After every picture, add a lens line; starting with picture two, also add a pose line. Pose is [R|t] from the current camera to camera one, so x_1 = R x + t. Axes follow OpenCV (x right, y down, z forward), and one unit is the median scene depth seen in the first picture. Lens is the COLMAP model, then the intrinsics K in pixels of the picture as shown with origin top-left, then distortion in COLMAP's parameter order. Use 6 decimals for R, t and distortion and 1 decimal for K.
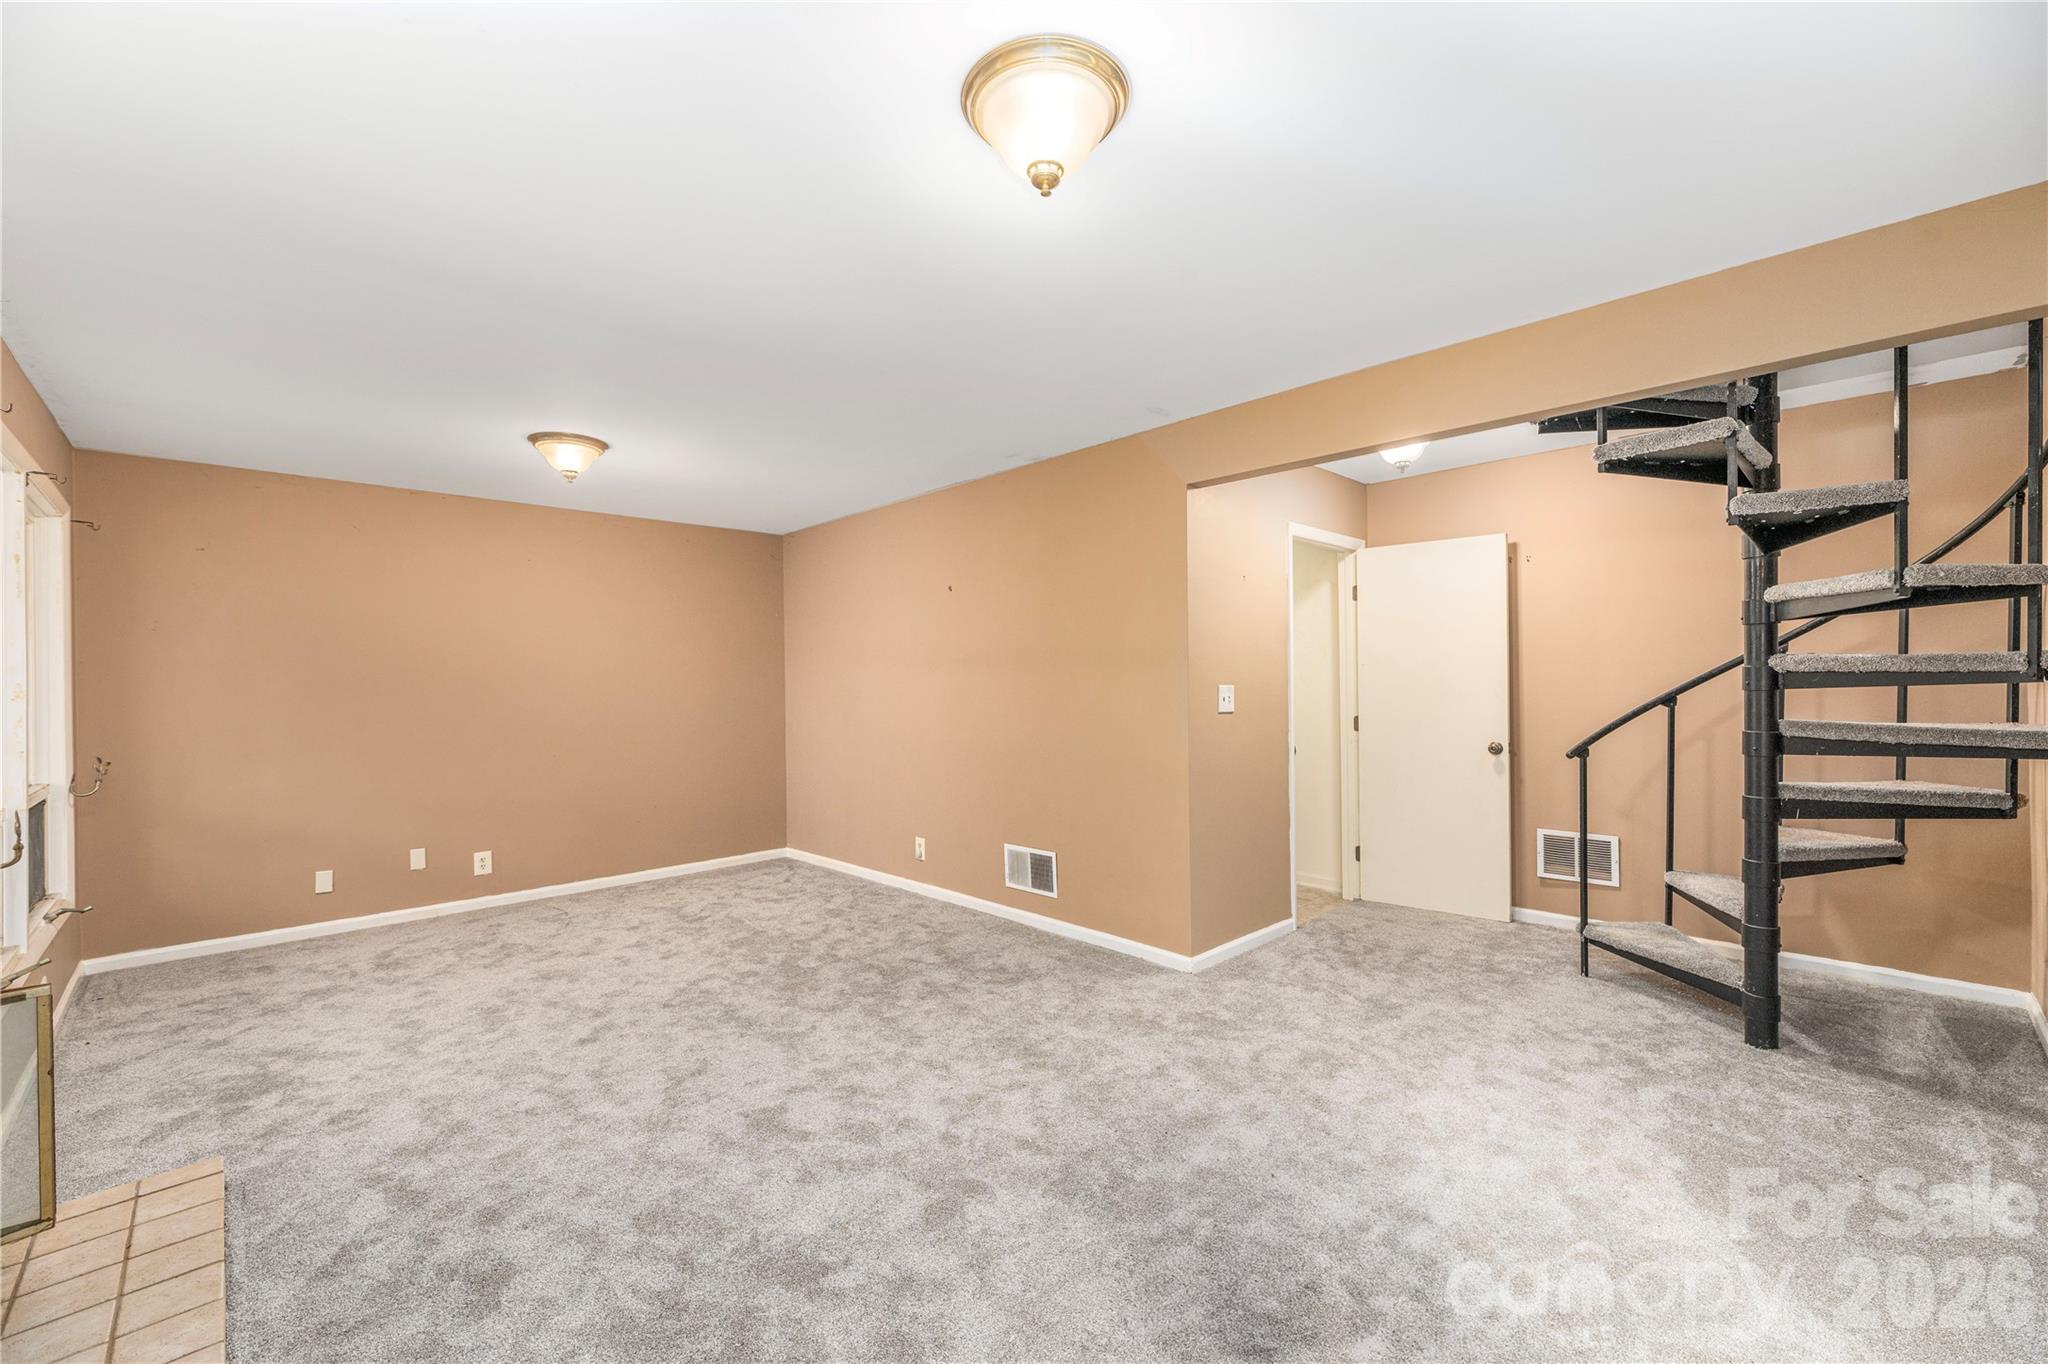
lens RADIAL K [[836.7, 0, 1025.5], [0, 836.7, 688.0], [0, 0, 1]] dist [-0.000824, 0.000395]
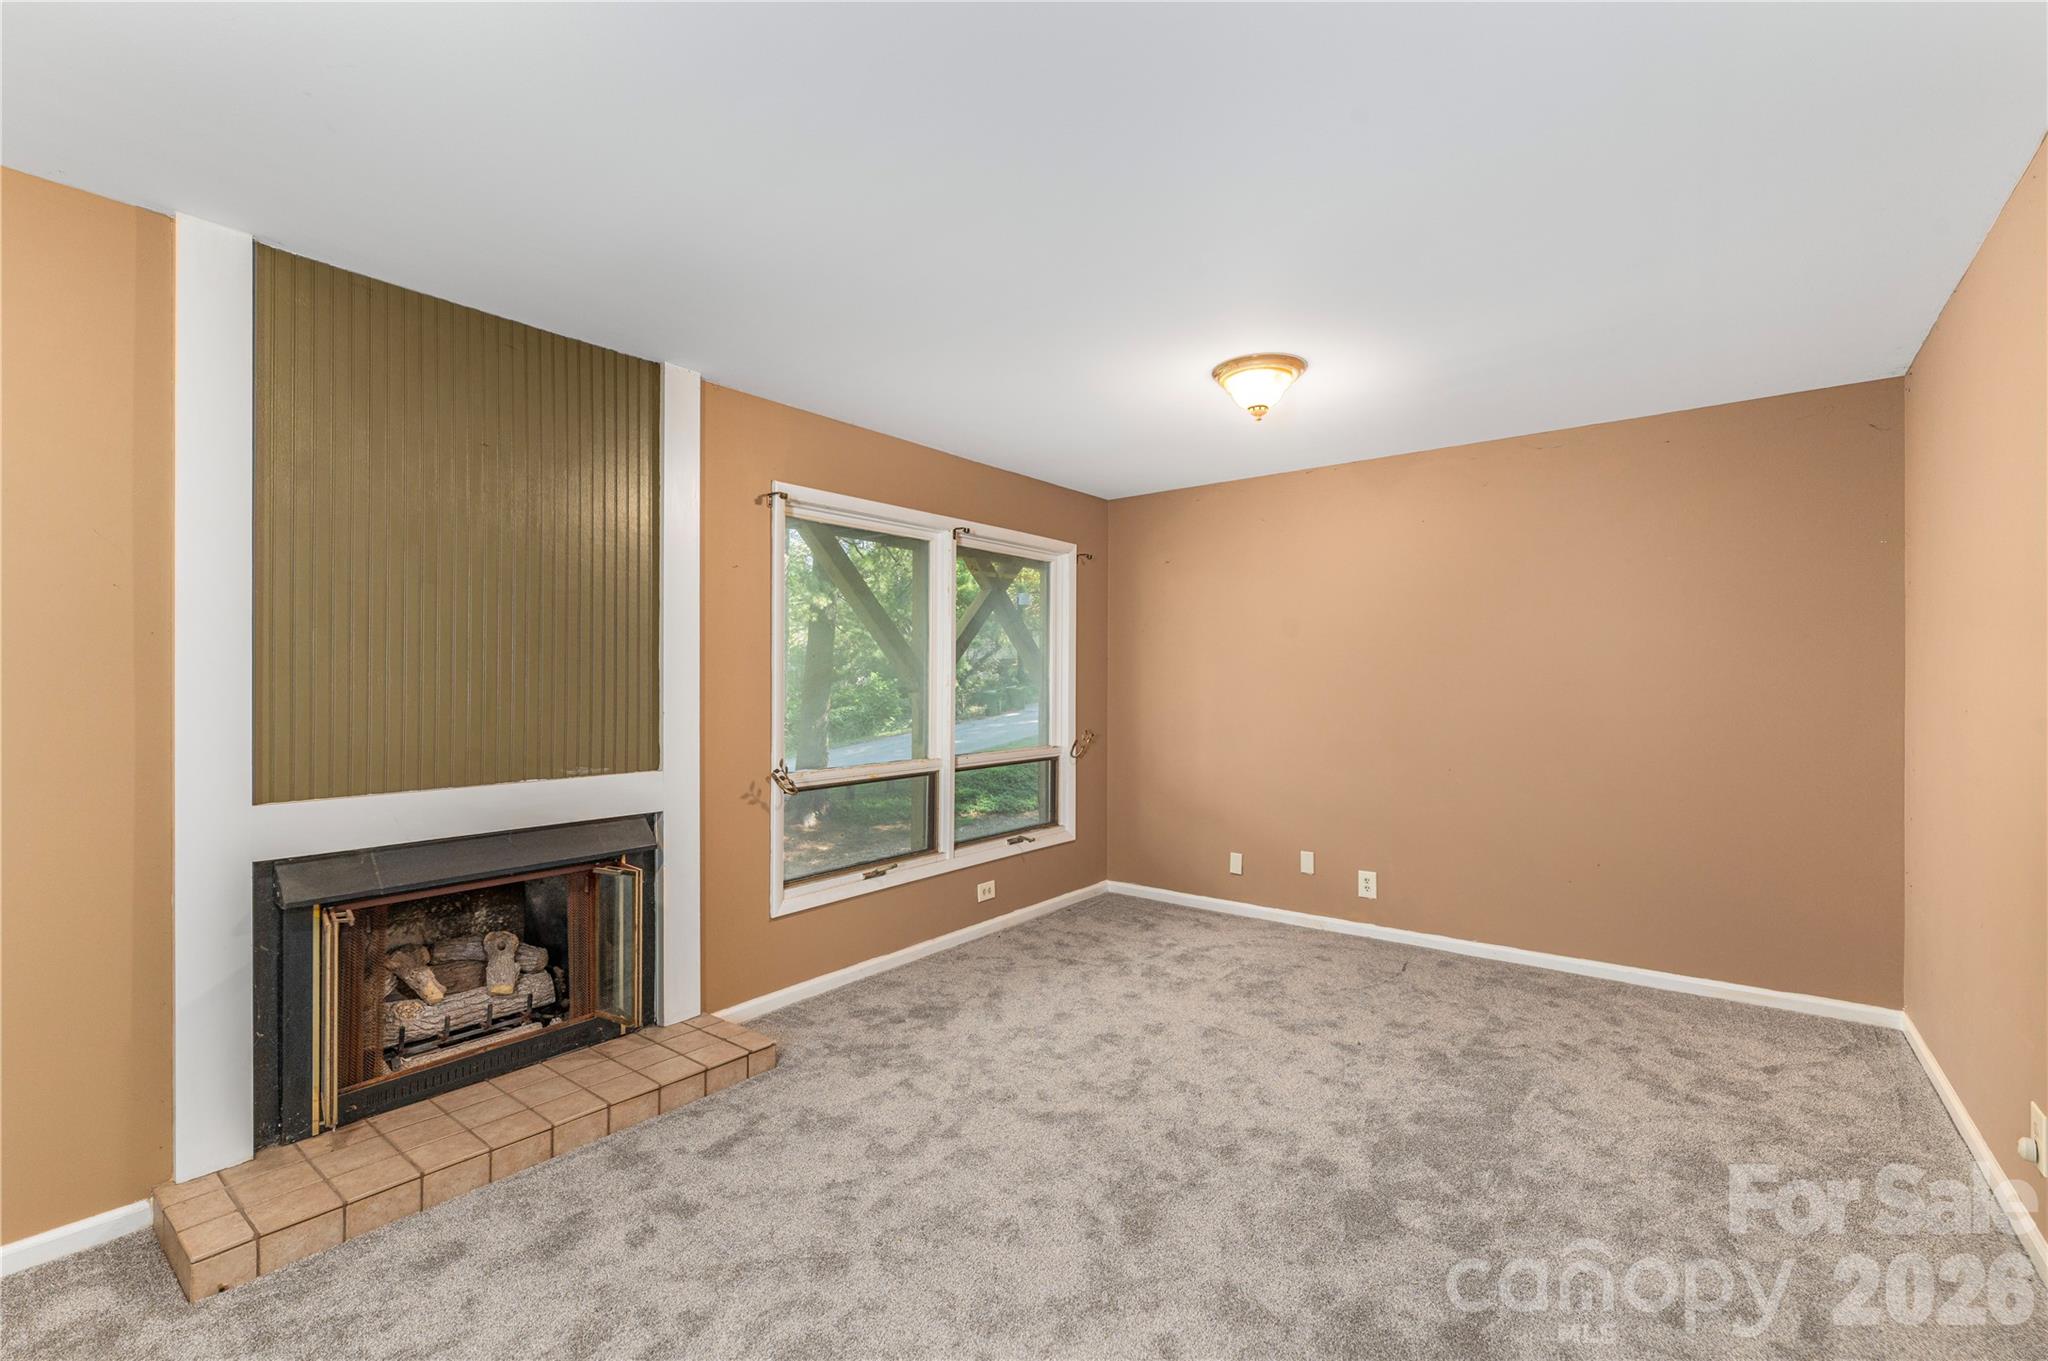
lens RADIAL K [[877.5, 0, 1024.1], [0, 877.5, 667.7], [0, 0, 1]] dist [0.000961, 0.000108]
pose [[0.136945, -0.000519, -0.990579, 0.253083], [-0.005598, 0.999983, -0.001298, -0.013652], [0.990563, 0.005723, 0.136940, 0.670210]]
